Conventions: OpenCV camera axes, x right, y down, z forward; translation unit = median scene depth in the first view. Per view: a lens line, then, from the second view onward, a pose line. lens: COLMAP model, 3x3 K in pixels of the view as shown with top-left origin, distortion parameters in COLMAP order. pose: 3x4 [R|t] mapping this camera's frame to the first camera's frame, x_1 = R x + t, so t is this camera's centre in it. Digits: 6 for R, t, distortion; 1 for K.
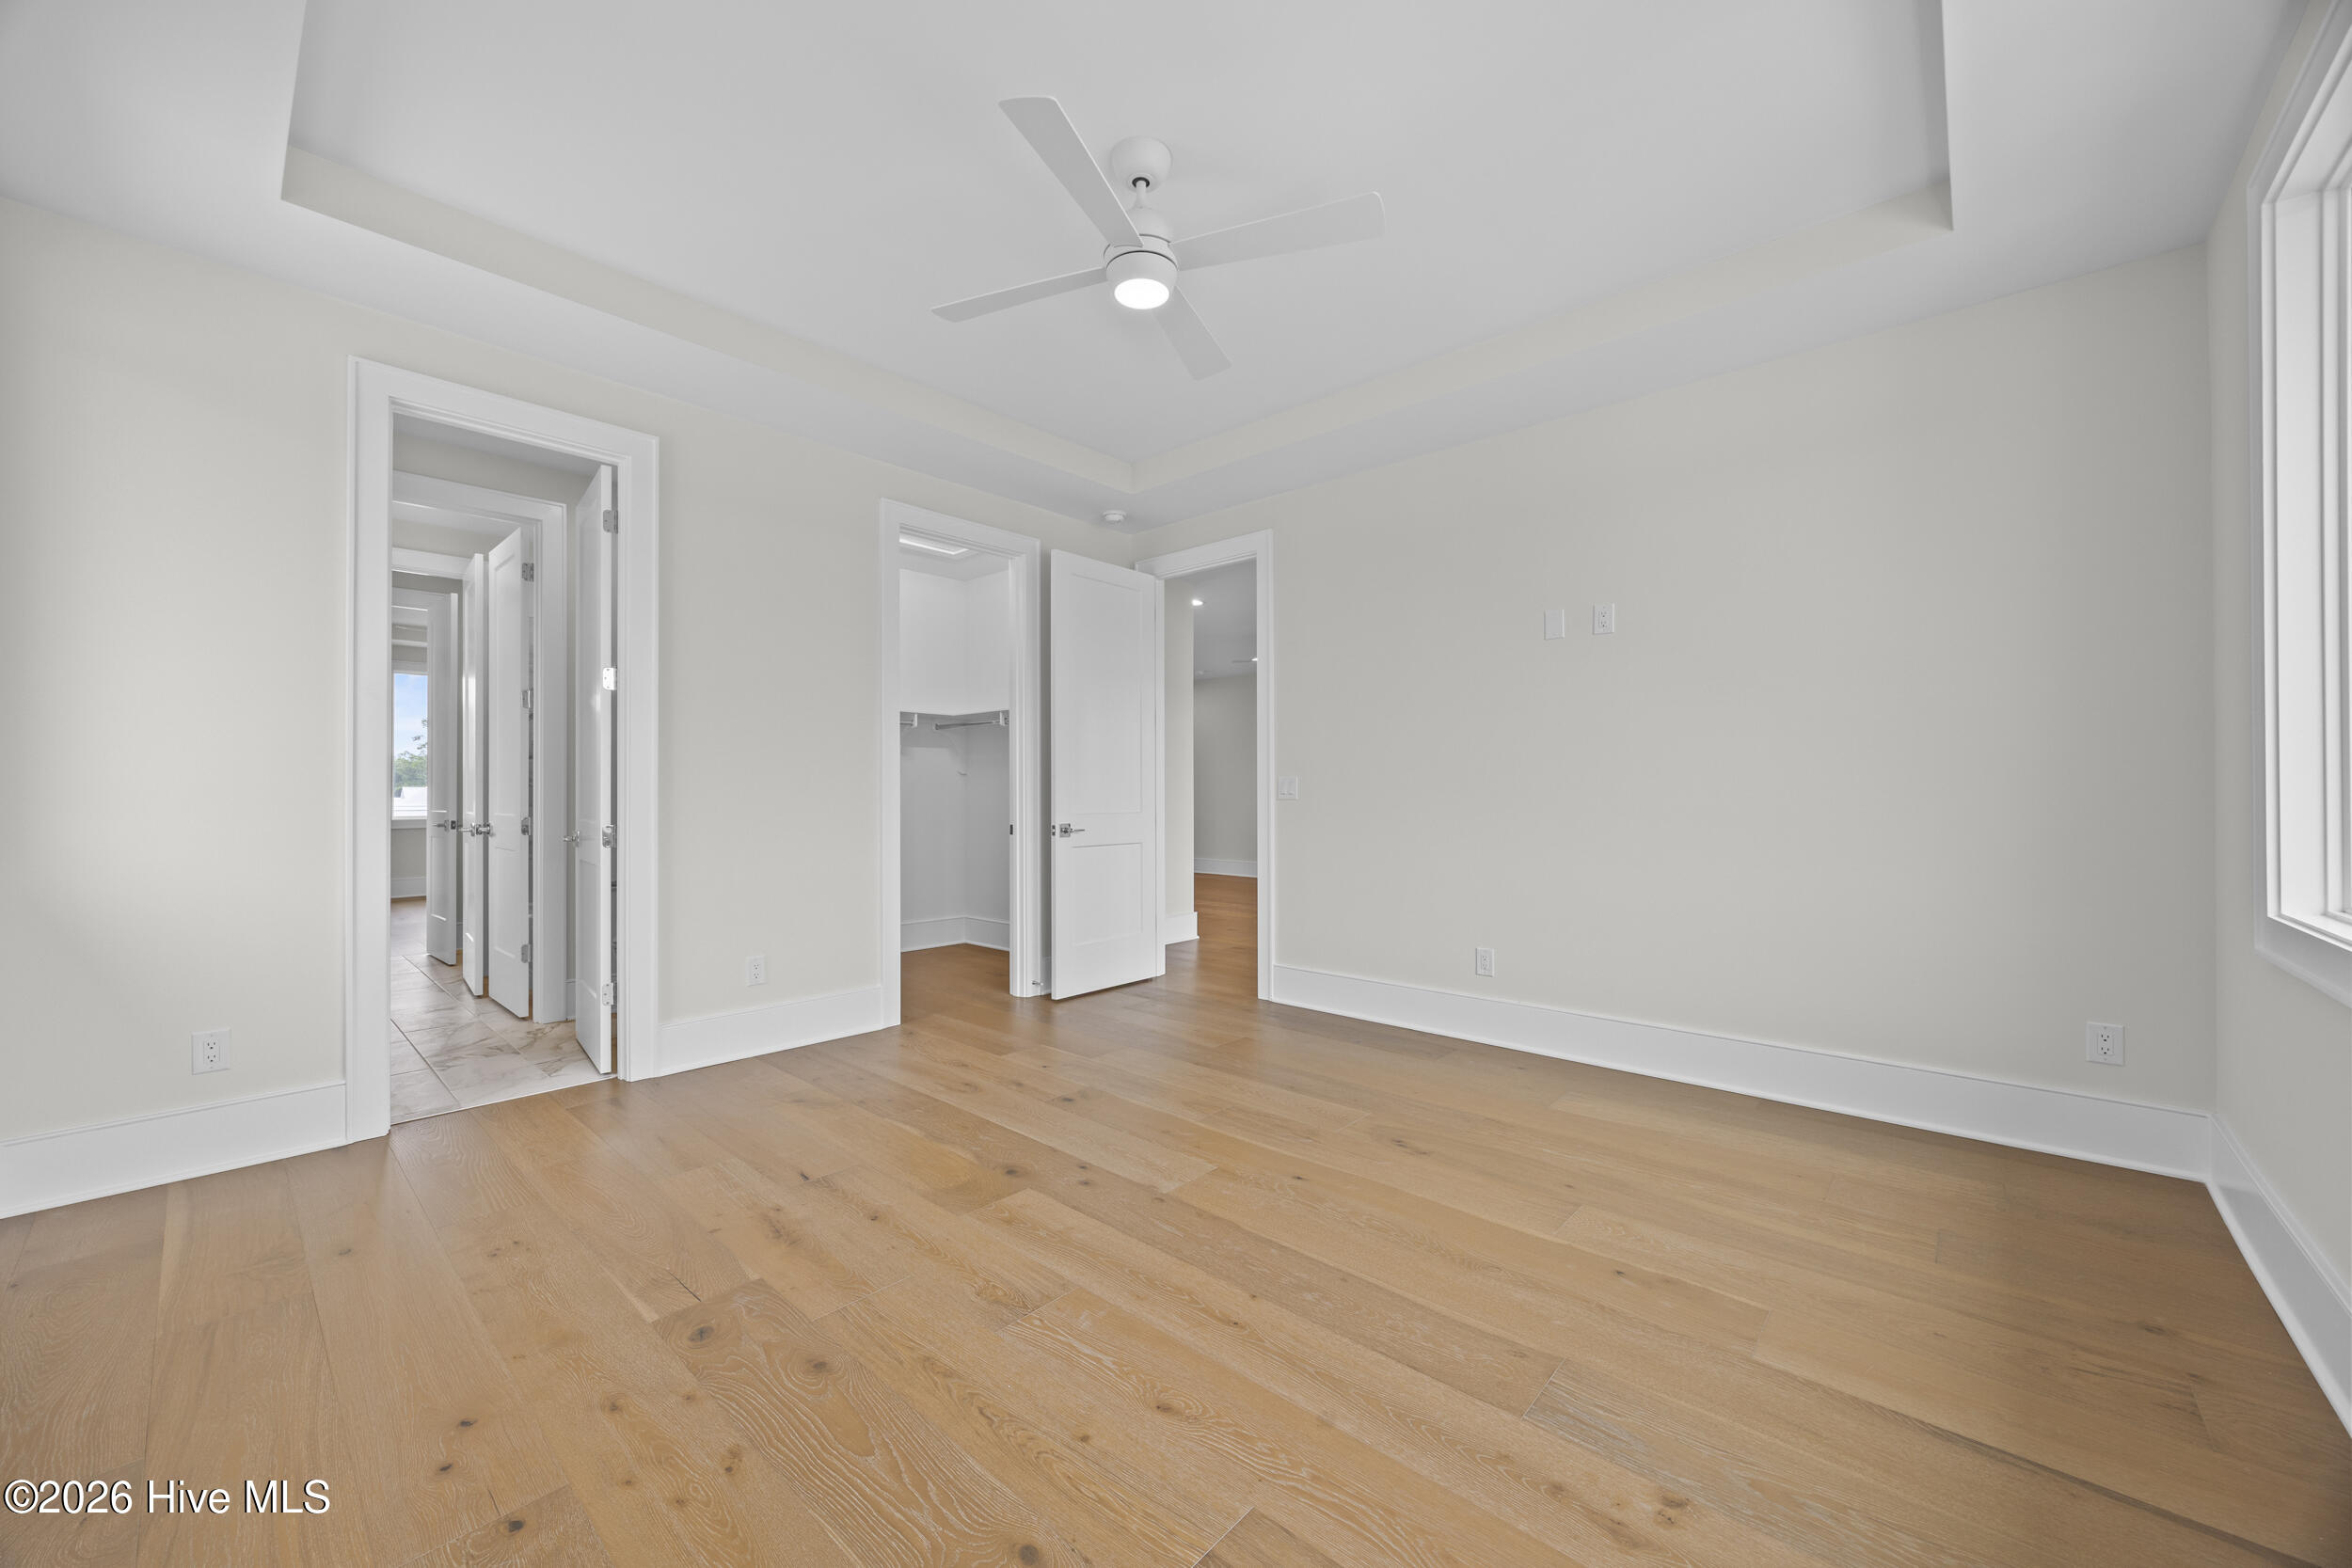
lens RADIAL K [[880.5, 0, 1175.4], [0, 880.5, 791.8], [0, 0, 1]] dist [0.009664, 0.000185]
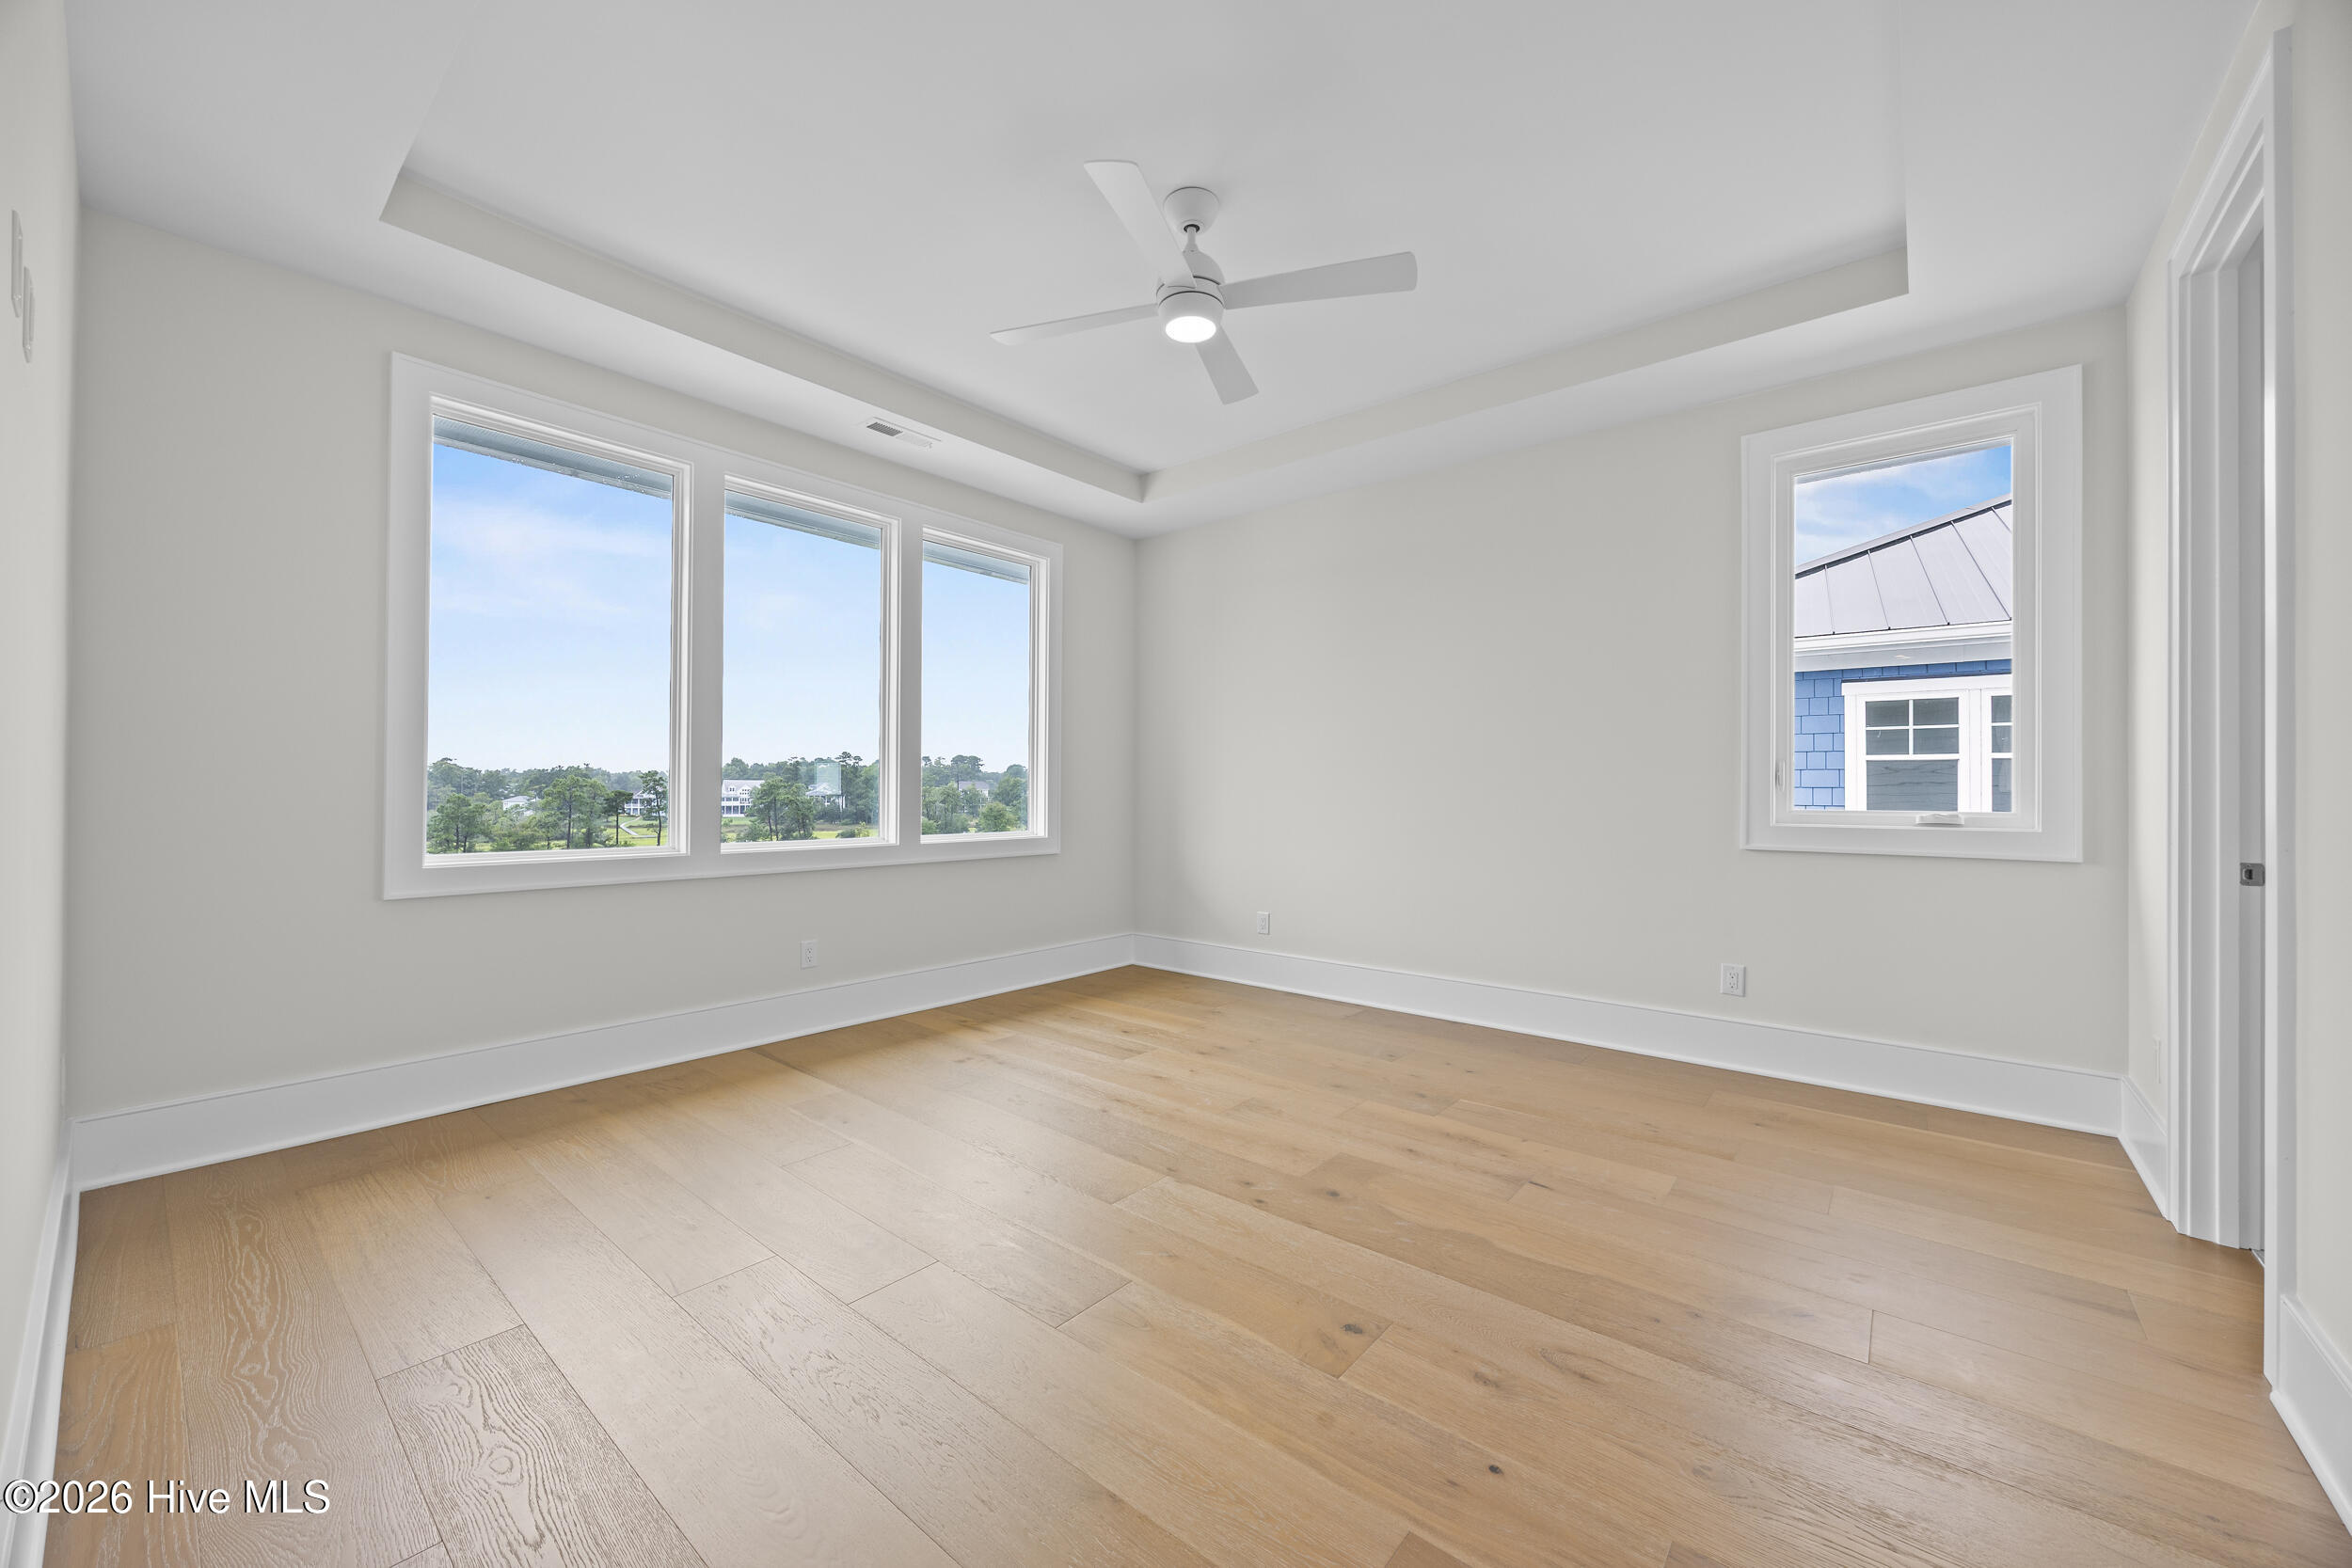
lens RADIAL K [[880.5, 0, 1180.7], [0, 880.5, 773.9], [0, 0, 1]] dist [0.009664, 0.000185]
pose [[-0.998904, -0.005771, -0.046445, 0.024325], [-0.004698, 0.999720, -0.023181, 0.007896], [0.046566, -0.022938, -0.998652, 2.115220]]
